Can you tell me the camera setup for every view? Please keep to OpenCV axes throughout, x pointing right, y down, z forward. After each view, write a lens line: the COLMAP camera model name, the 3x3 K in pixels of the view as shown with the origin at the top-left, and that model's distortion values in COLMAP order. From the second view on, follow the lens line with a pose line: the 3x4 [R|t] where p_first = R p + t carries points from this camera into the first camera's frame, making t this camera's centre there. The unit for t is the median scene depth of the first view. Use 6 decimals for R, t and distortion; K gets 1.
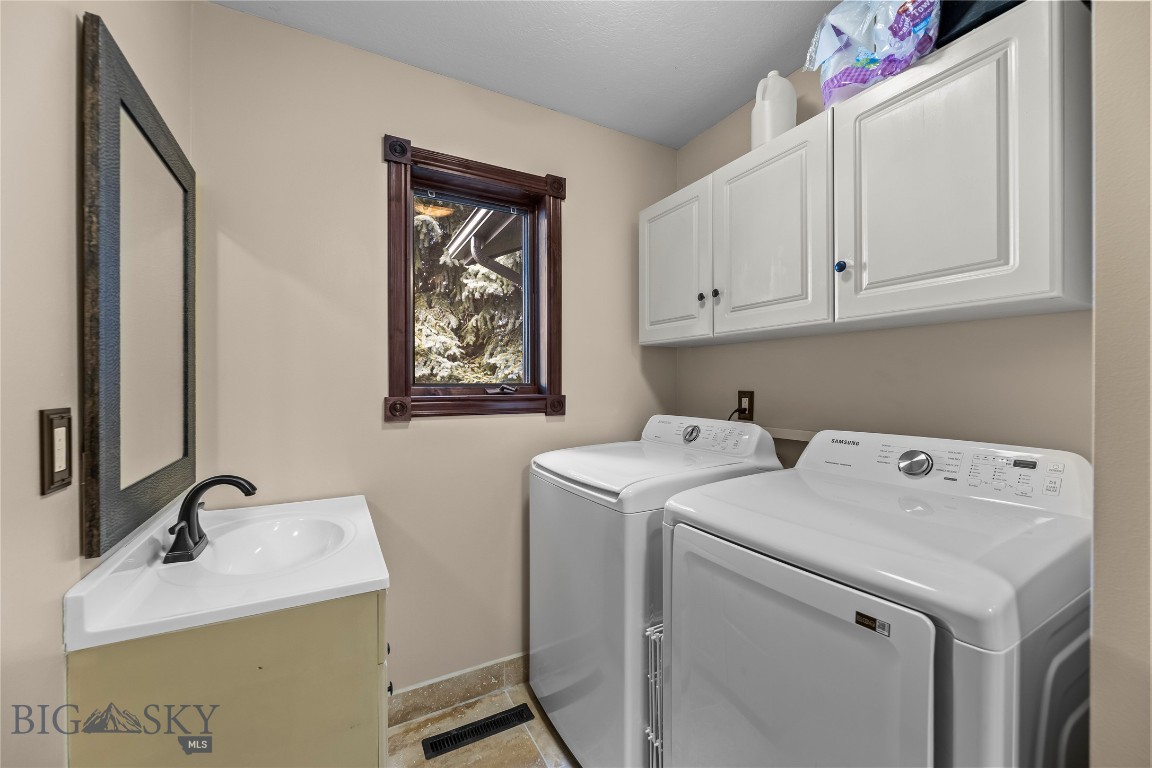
lens RADIAL K [[449.7, 0, 576.7], [0, 449.7, 375.7], [0, 0, 1]] dist [-0.001246, -0.000664]
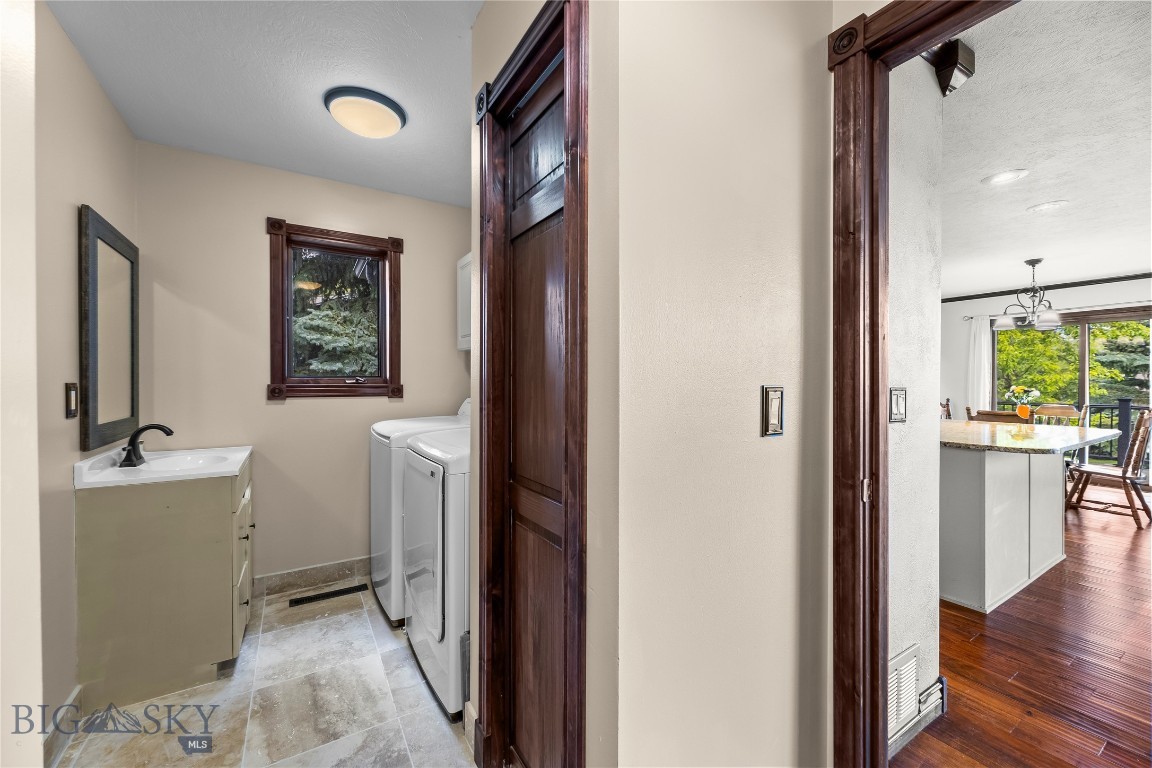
lens RADIAL K [[452.1, 0, 577.7], [0, 452.1, 376.0], [0, 0, 1]] dist [0.001815, 0.000346]
pose [[0.998580, 0.005510, 0.052980, 0.750662], [-0.005837, 0.999965, 0.006031, 0.004461], [-0.052945, -0.006331, 0.998577, -0.835015]]
